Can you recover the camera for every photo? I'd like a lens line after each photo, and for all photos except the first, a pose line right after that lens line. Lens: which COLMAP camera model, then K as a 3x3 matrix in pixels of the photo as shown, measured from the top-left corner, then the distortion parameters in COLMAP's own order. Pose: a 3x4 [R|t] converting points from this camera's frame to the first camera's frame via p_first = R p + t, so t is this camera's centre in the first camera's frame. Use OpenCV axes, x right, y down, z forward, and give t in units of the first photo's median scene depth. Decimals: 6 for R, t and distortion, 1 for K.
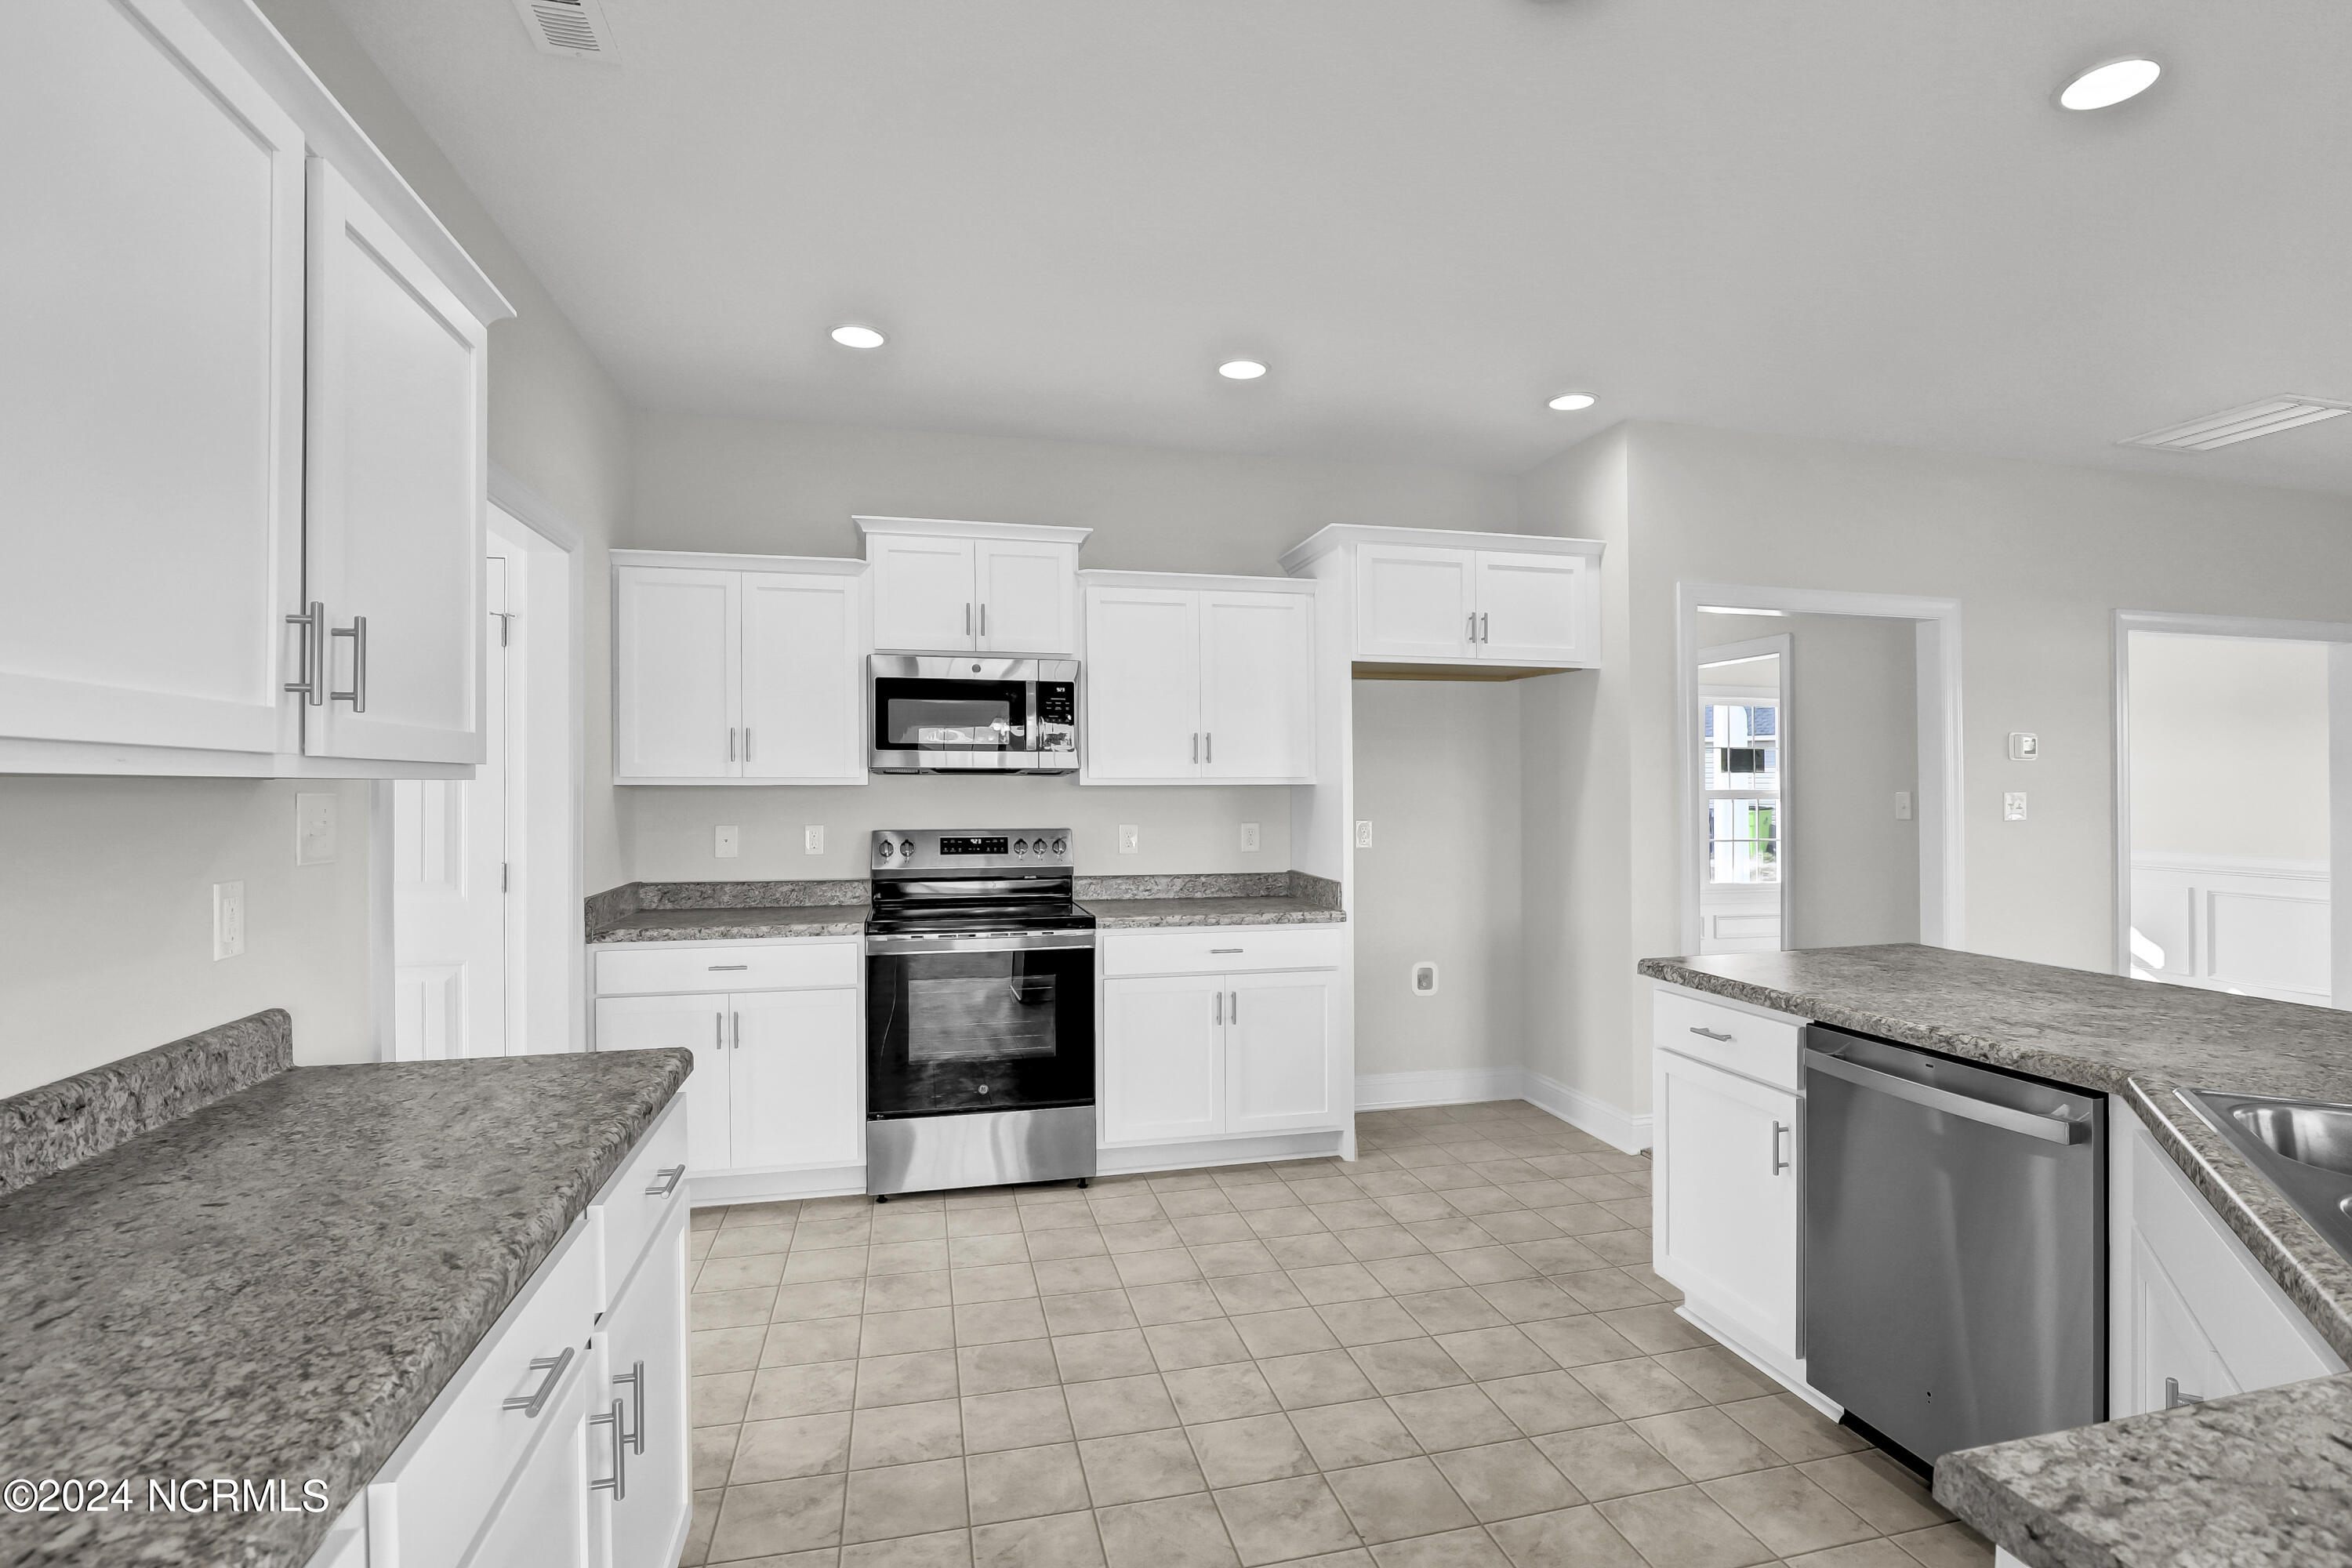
lens RADIAL K [[1132.2, 0, 1176.0], [0, 1132.2, 784.0], [0, 0, 1]] dist [-0.001786, -0.000264]
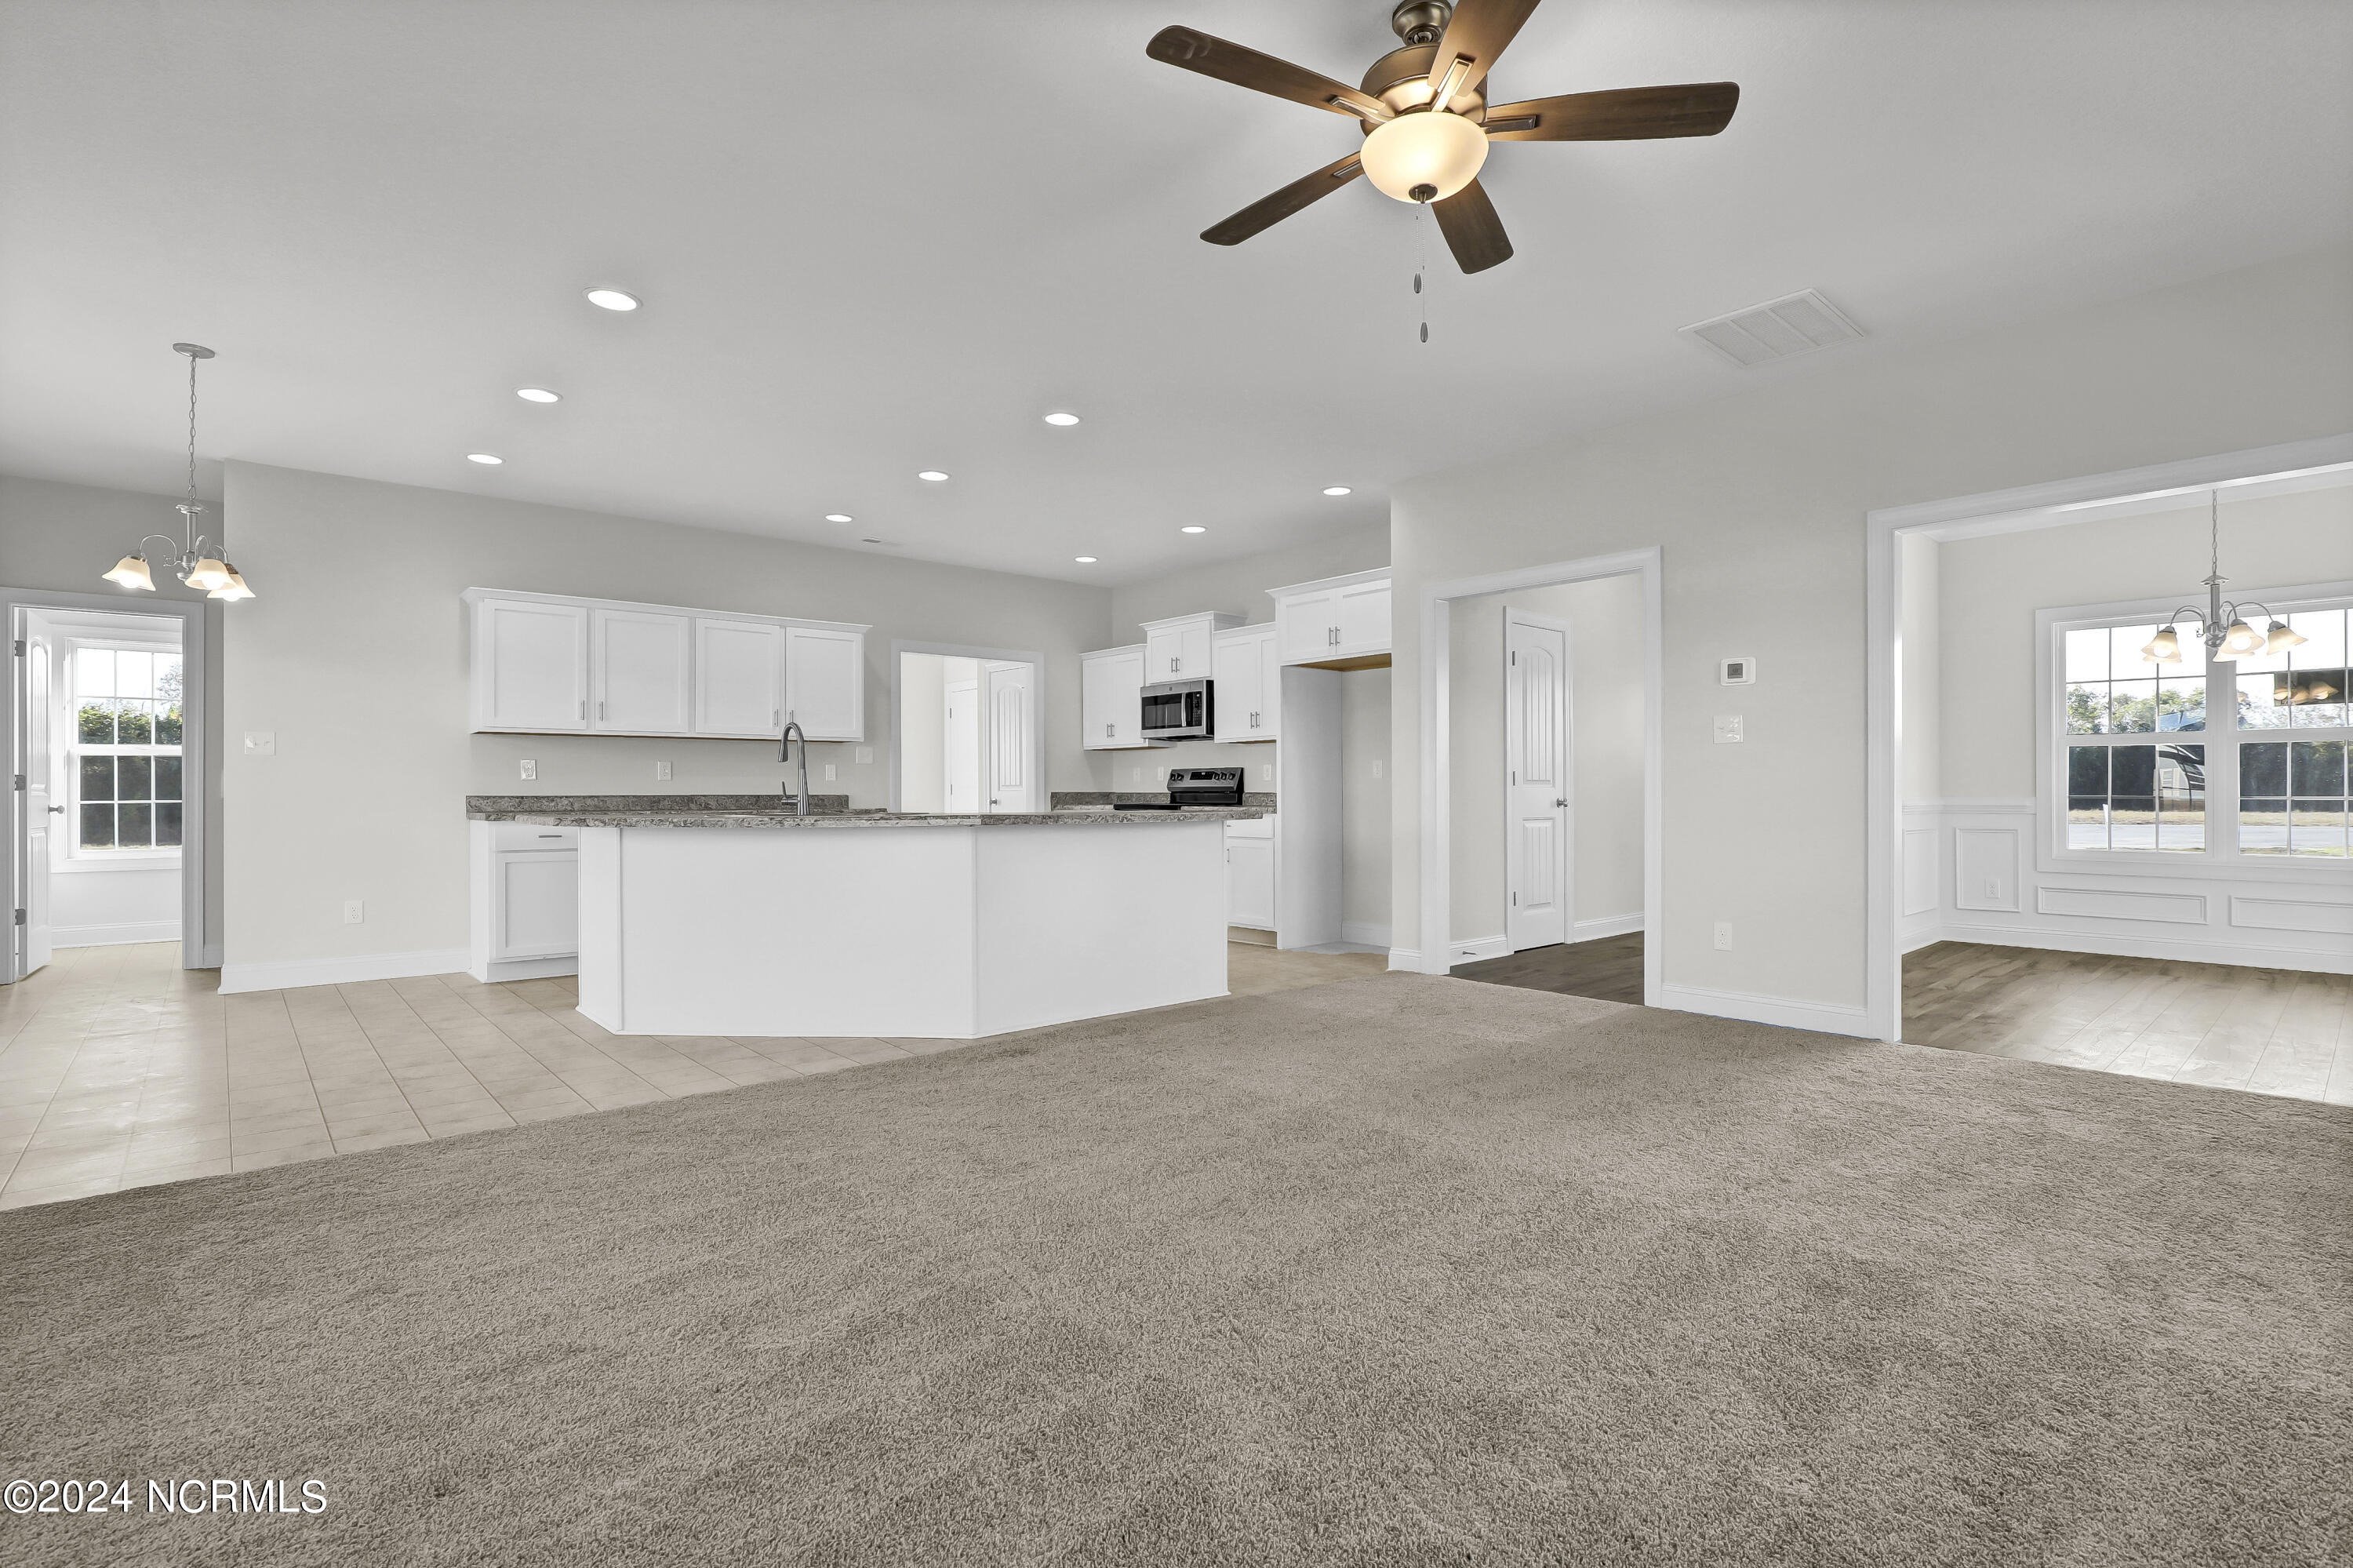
lens RADIAL K [[1095.7, 0, 1180.0], [0, 1095.7, 802.0], [0, 0, 1]] dist [-0.019497, -0.000005]
pose [[0.469042, 0.005818, -0.883157, 1.598945], [0.004626, 0.999948, 0.009044, 0.088032], [0.883164, -0.008328, 0.468990, 0.066482]]
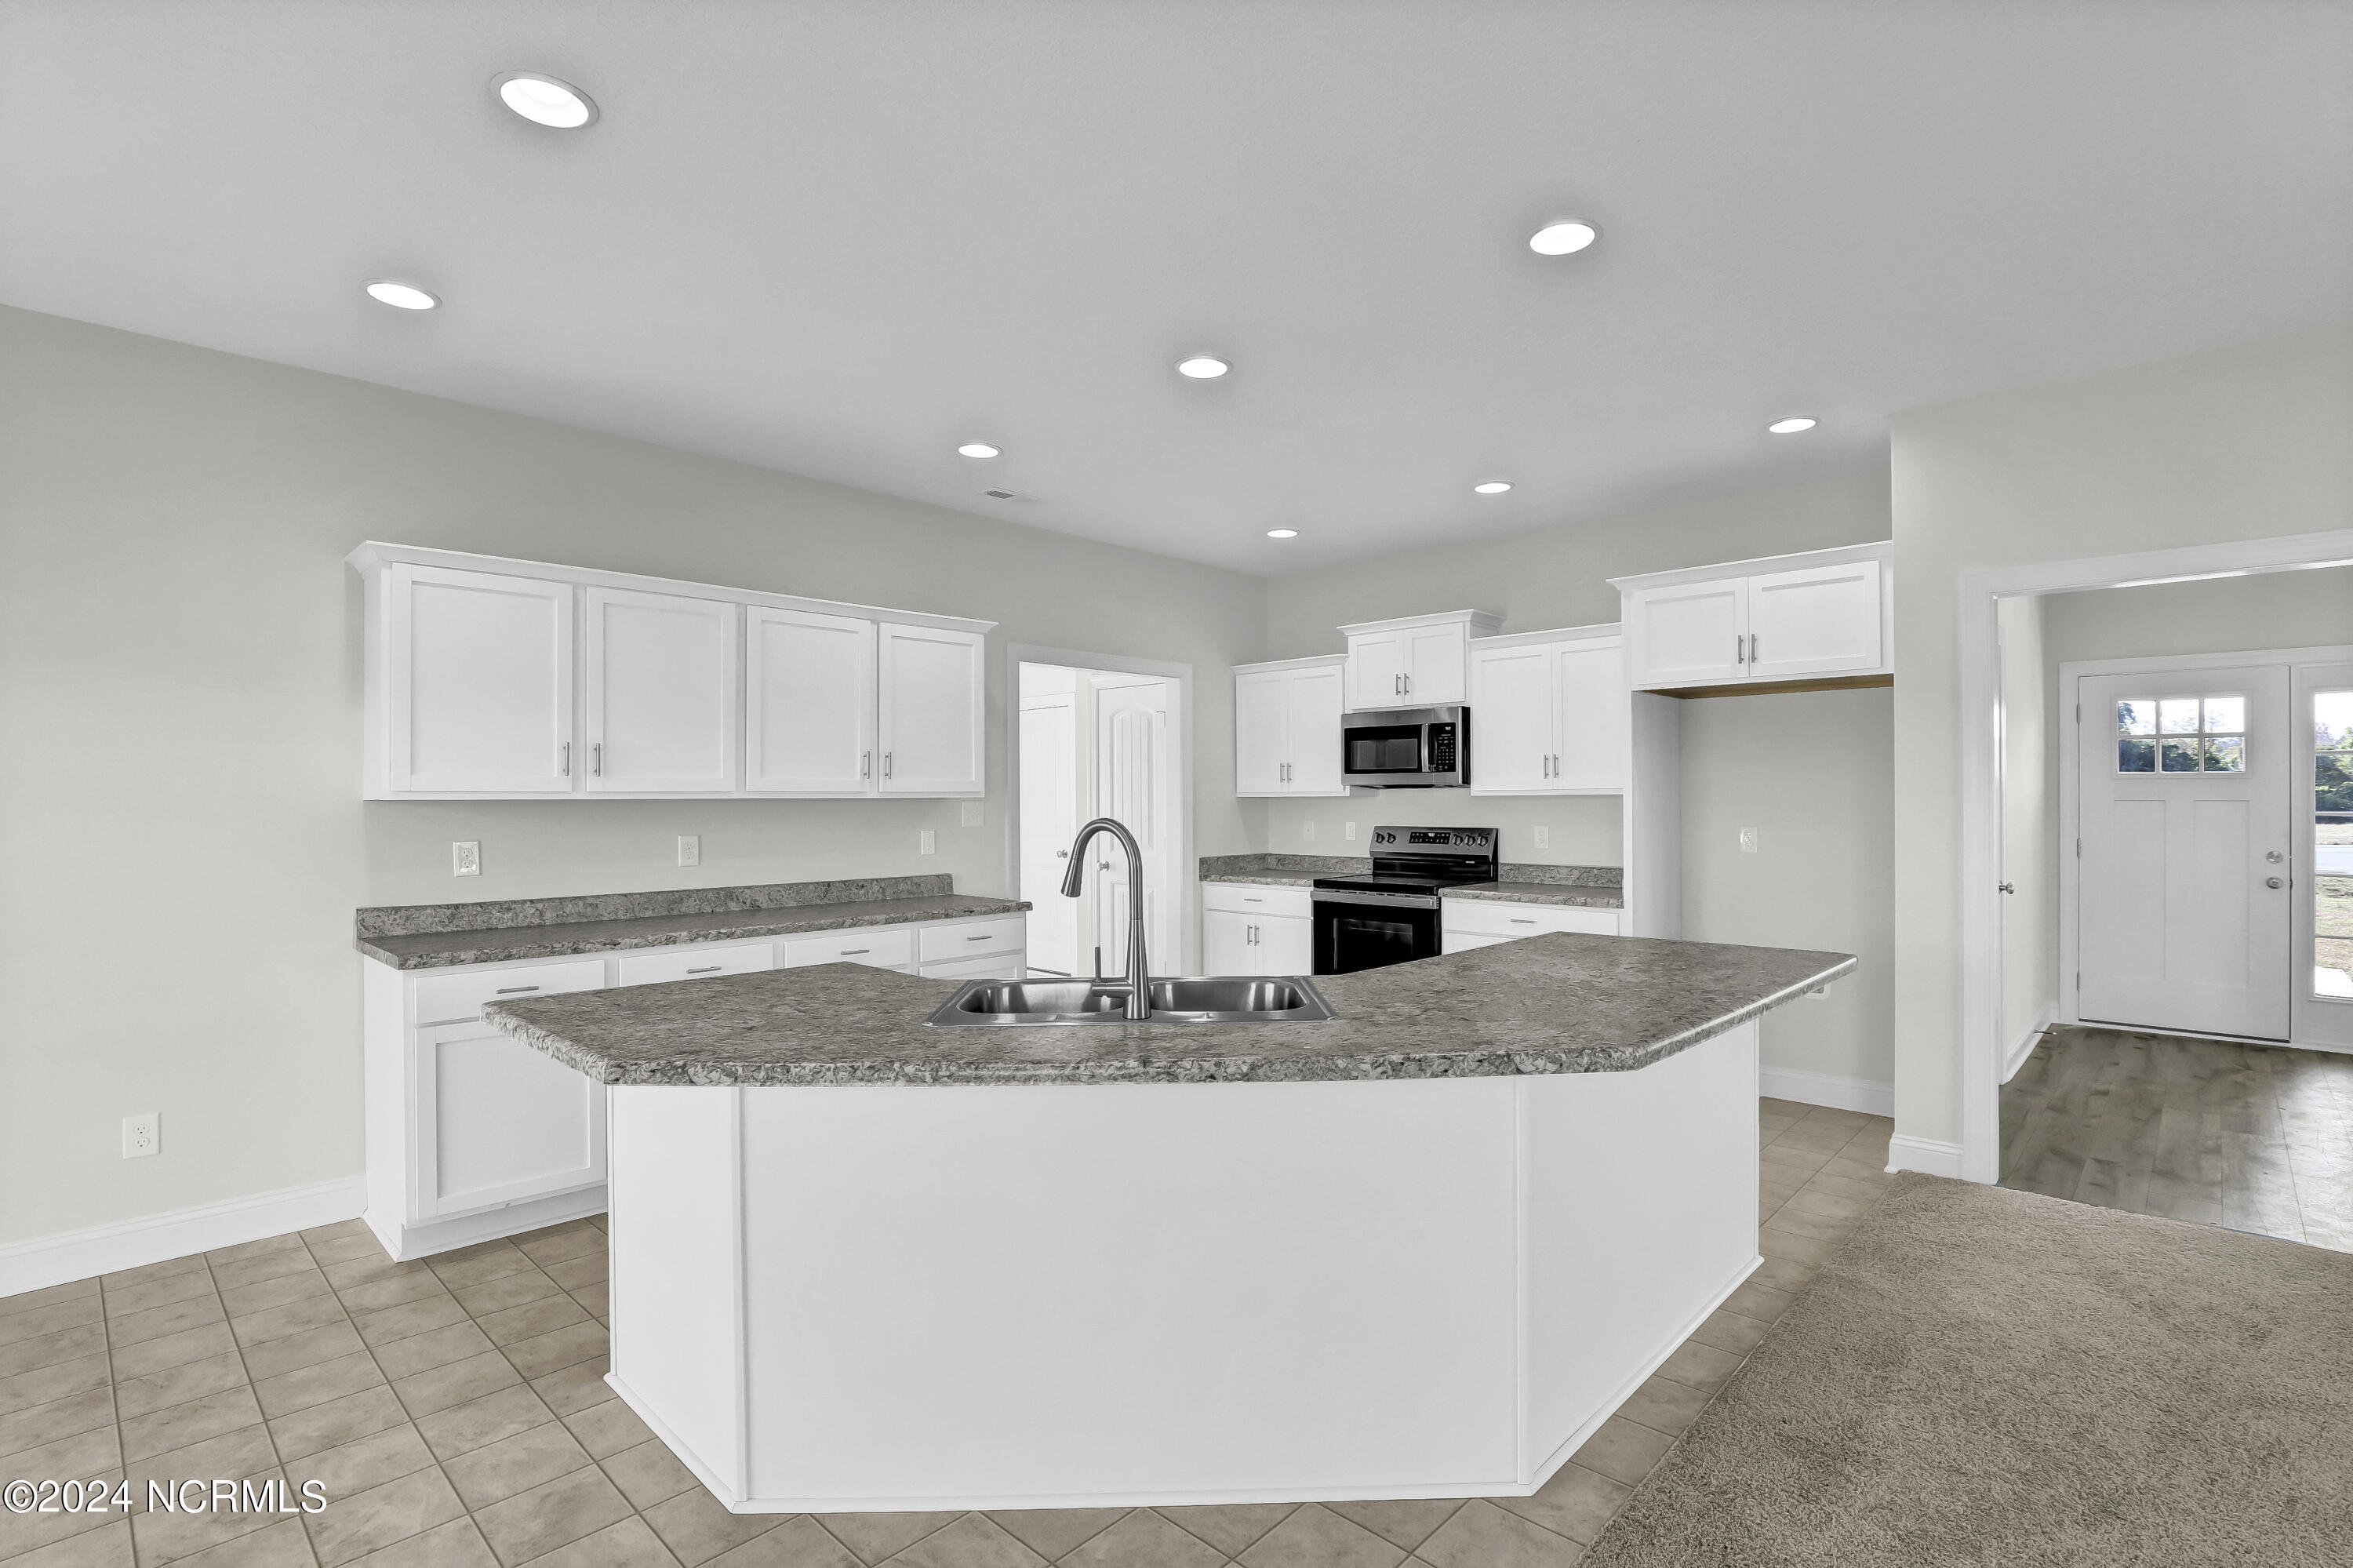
lens RADIAL K [[1095.7, 0, 1180.0], [0, 1095.7, 802.0], [0, 0, 1]] dist [-0.019497, -0.000005]
pose [[0.546535, 0.000045, -0.837436, 0.860814], [0.005593, 0.999977, 0.003704, 0.002048], [0.837418, -0.006708, 0.546522, -0.024503]]
